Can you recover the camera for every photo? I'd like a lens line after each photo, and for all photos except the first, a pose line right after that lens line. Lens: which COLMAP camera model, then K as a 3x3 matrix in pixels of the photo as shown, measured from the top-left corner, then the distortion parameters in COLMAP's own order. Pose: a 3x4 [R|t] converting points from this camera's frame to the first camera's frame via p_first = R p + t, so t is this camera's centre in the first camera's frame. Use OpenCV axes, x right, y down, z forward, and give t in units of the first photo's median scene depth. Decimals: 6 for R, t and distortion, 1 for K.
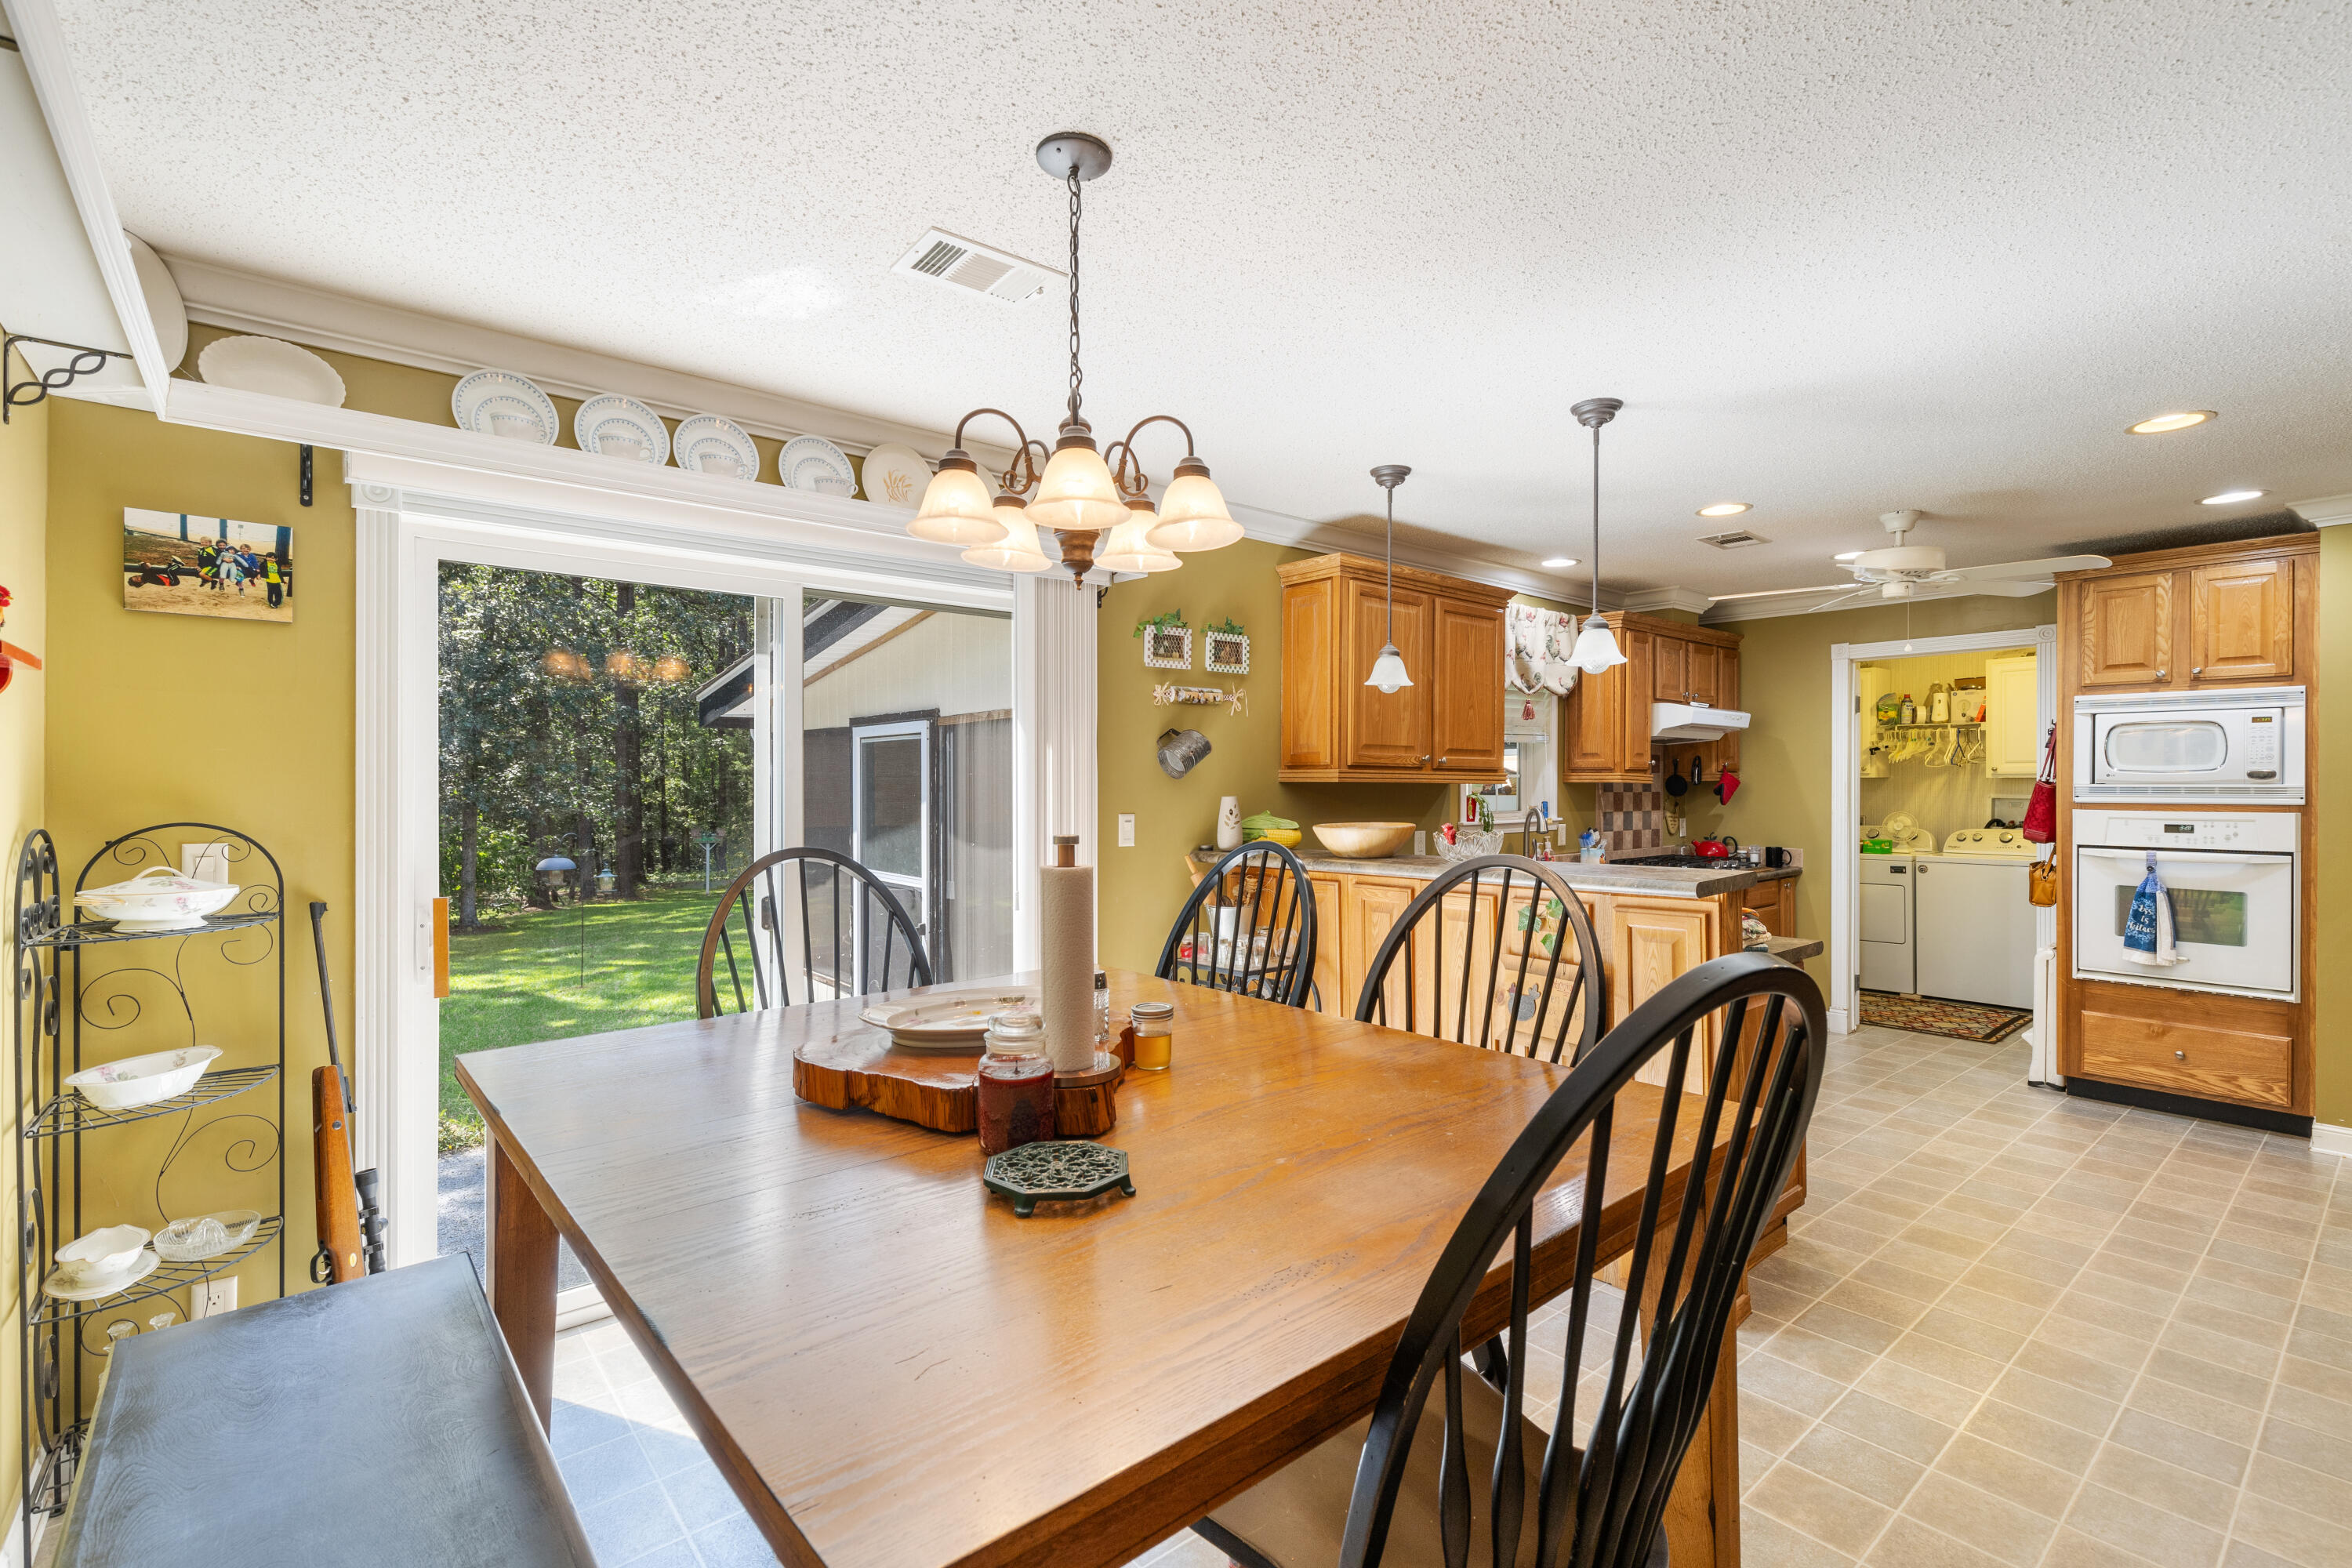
lens RADIAL K [[1065.0, 0, 1176.5], [0, 1065.0, 783.9], [0, 0, 1]] dist [0.004588, -0.000757]
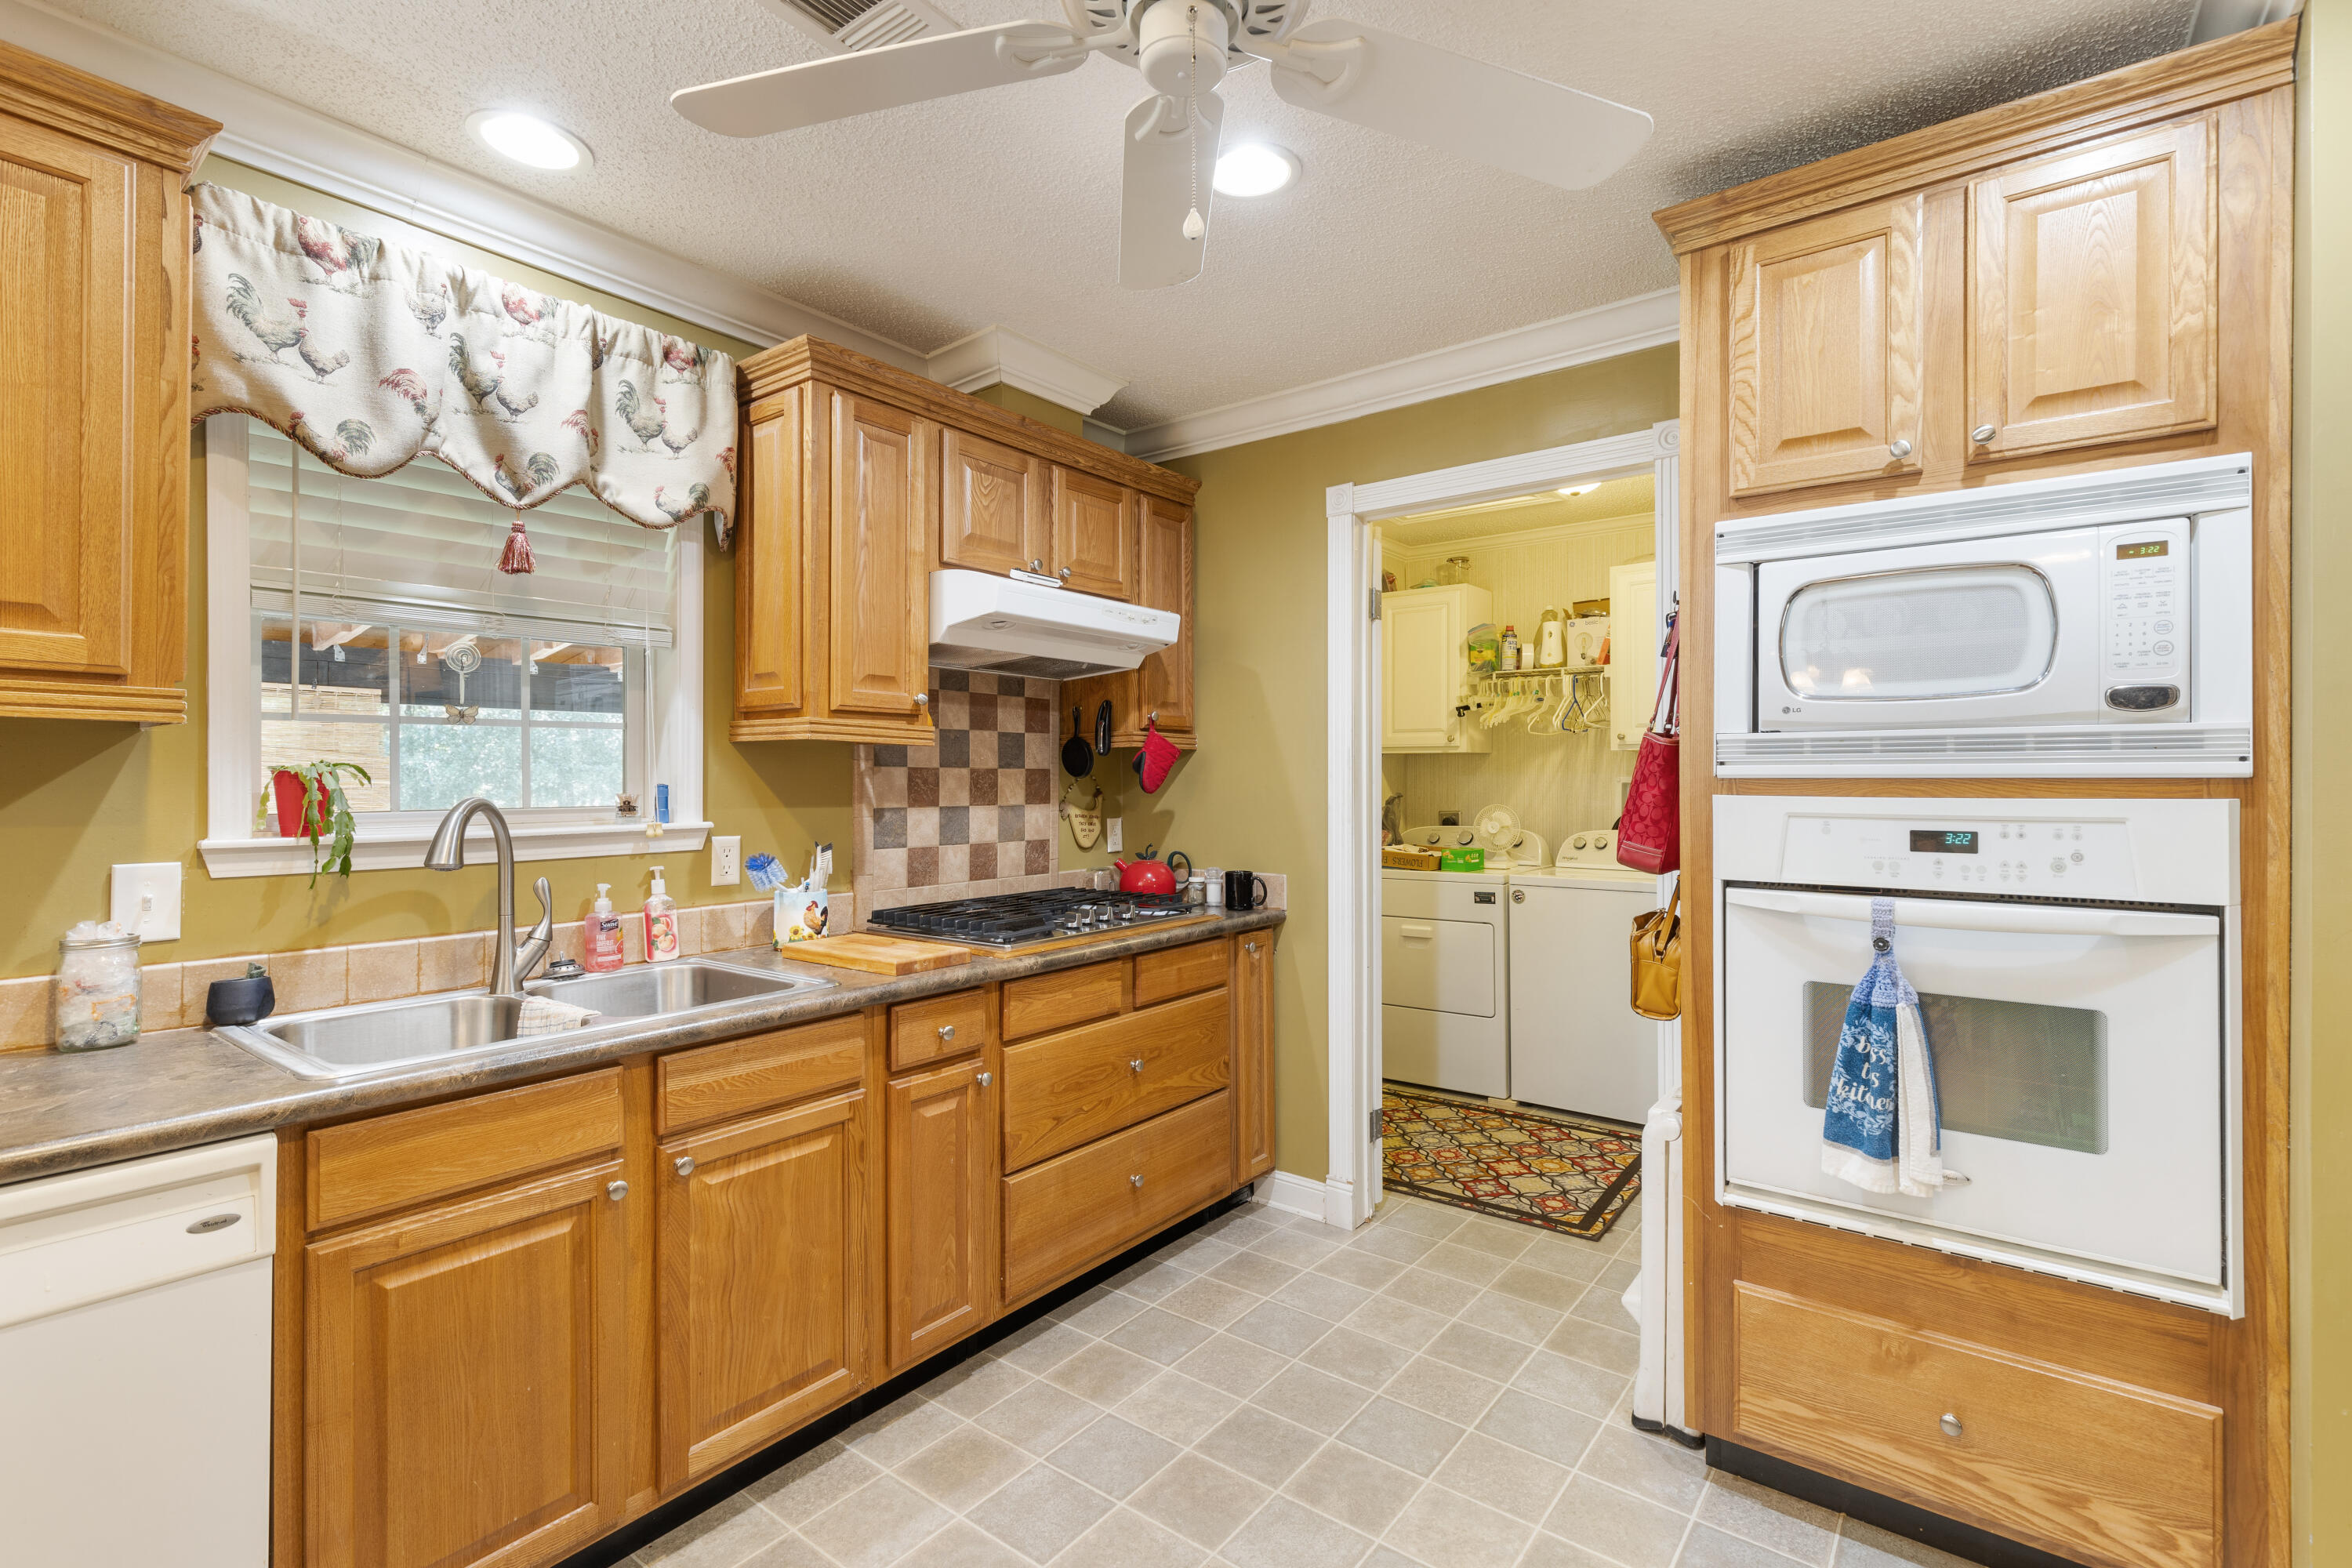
lens RADIAL K [[1065.0, 0, 1183.5], [0, 1065.0, 774.6], [0, 0, 1]] dist [0.004588, -0.000757]
pose [[0.976211, 0.000592, 0.216823, 0.570446], [0.000825, 0.999979, -0.006446, 0.019354], [-0.216822, 0.006471, 0.976190, 0.666090]]
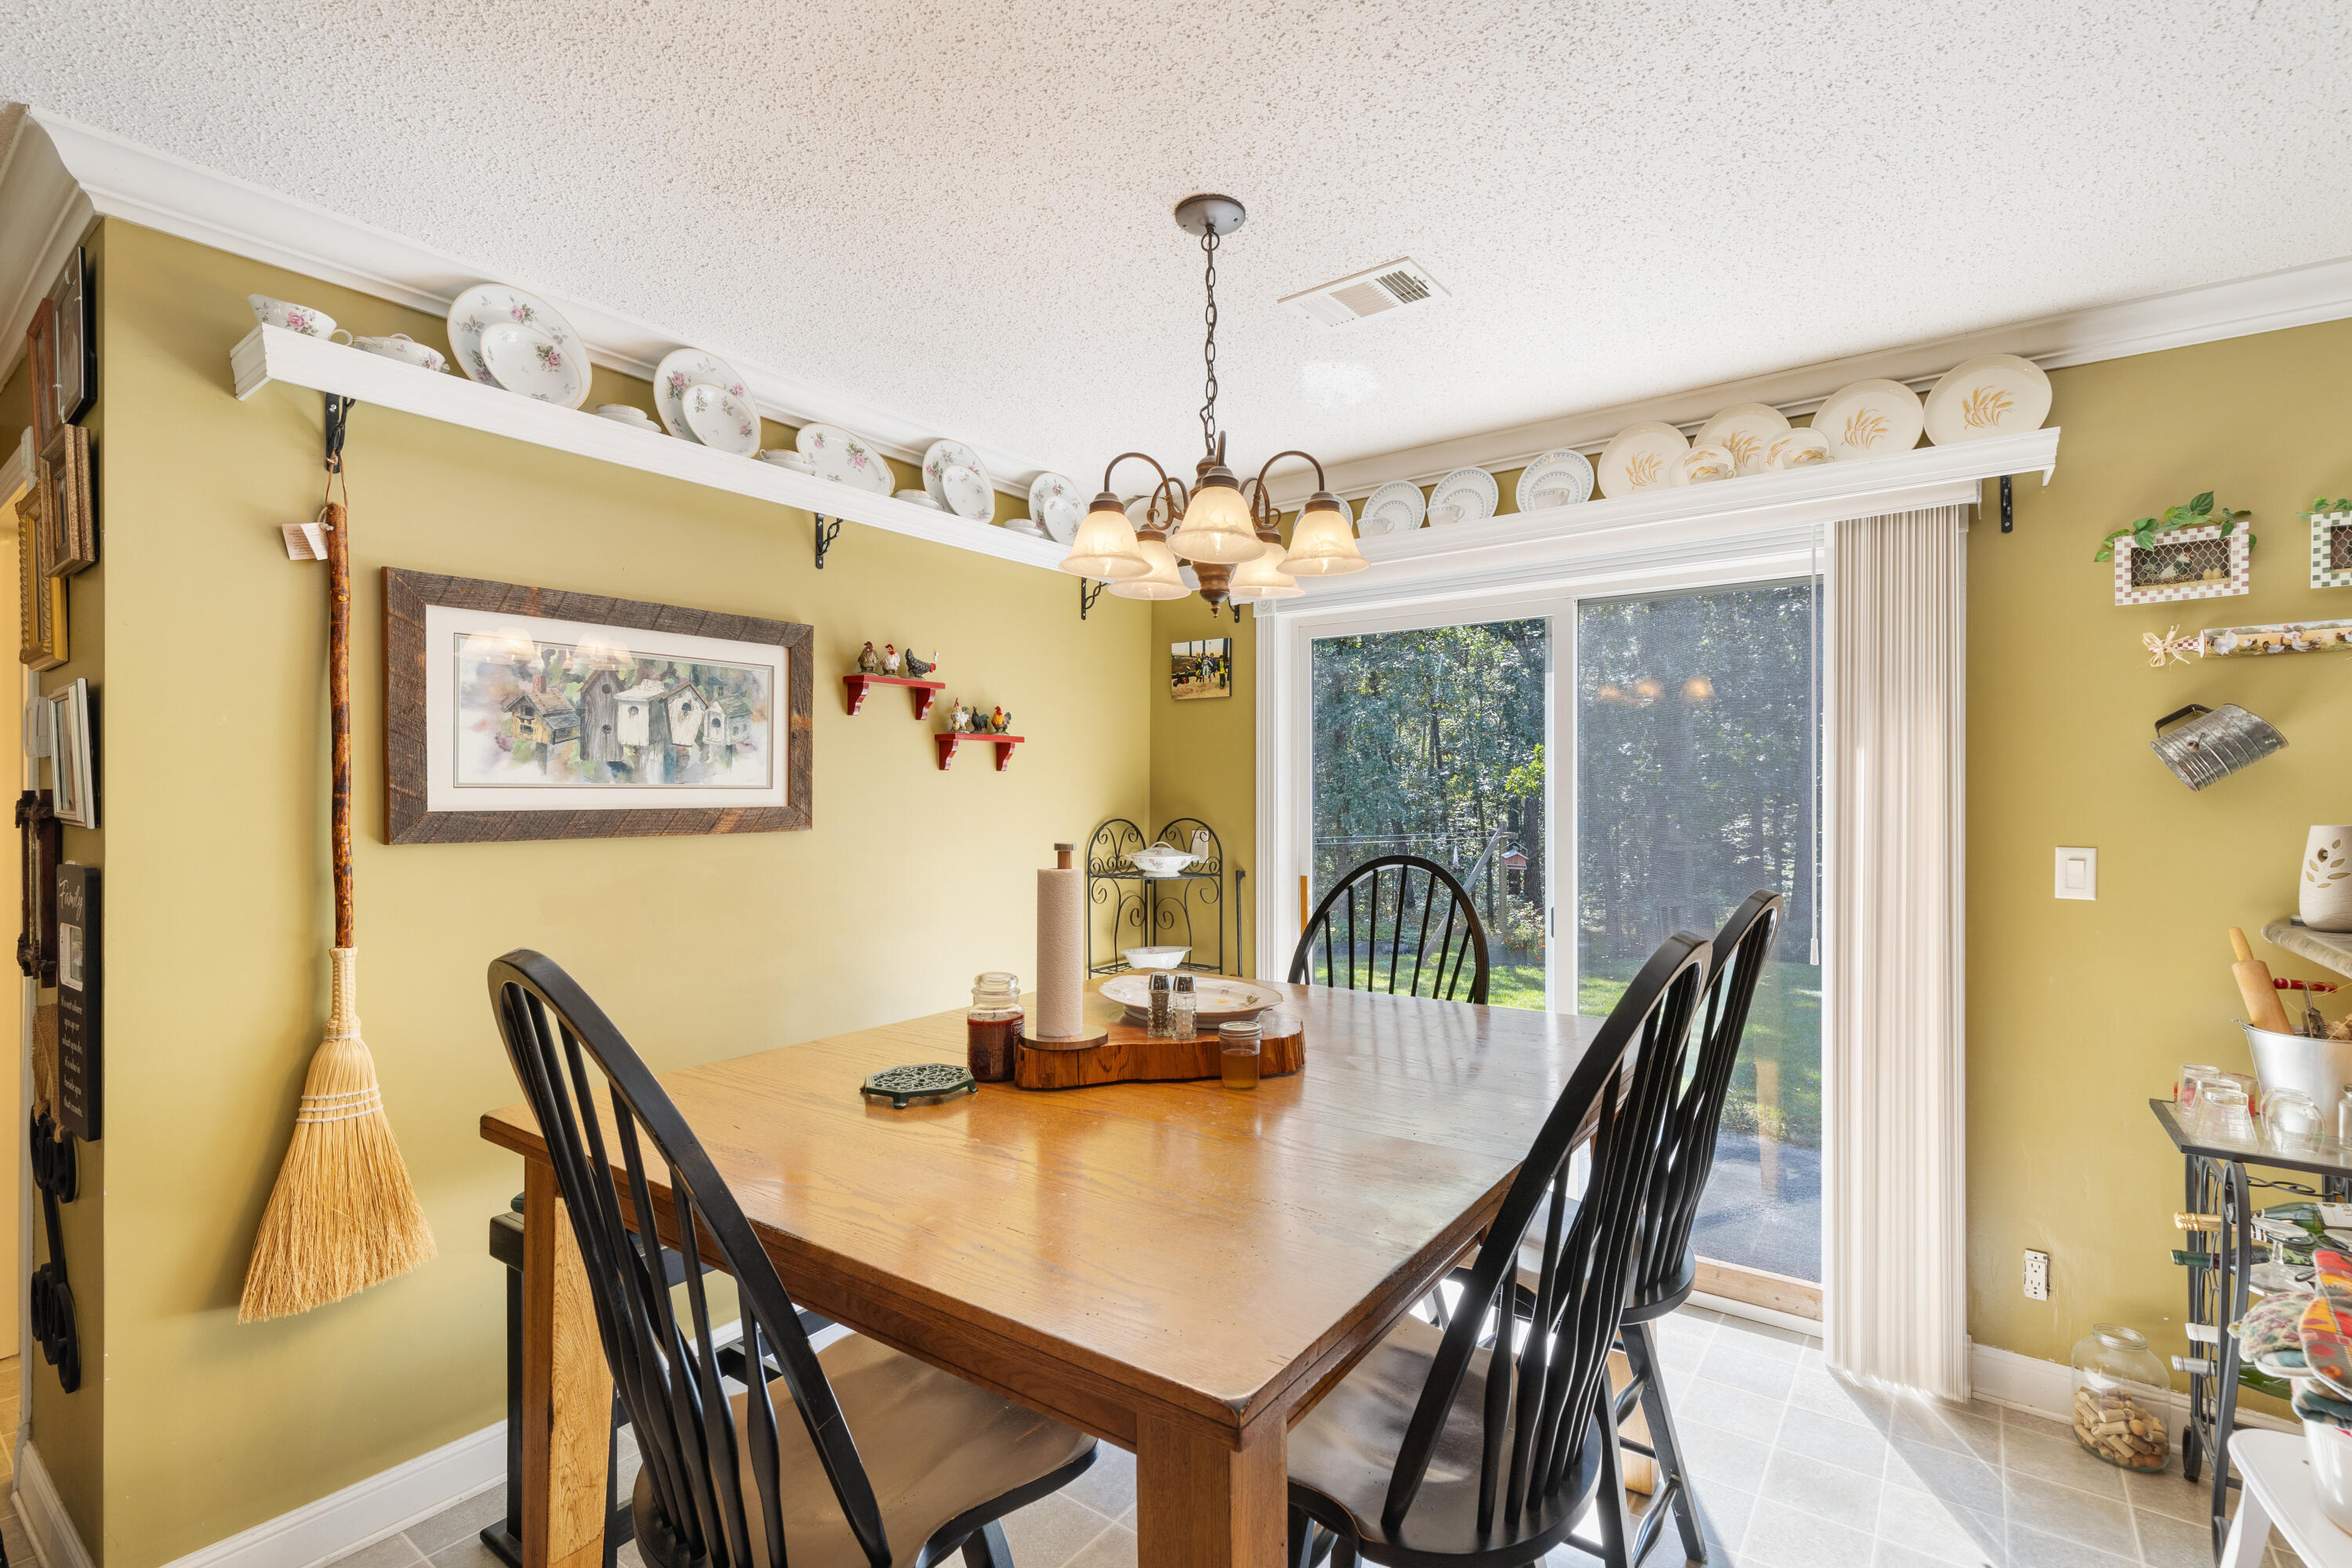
lens RADIAL K [[1065.0, 0, 1212.8], [0, 1065.0, 793.2], [0, 0, 1]] dist [0.004588, -0.000757]
pose [[0.243552, 0.002427, -0.969885, 0.380853], [0.000205, 0.999997, 0.002553, -0.004256], [0.969888, -0.000821, 0.243551, 0.301607]]
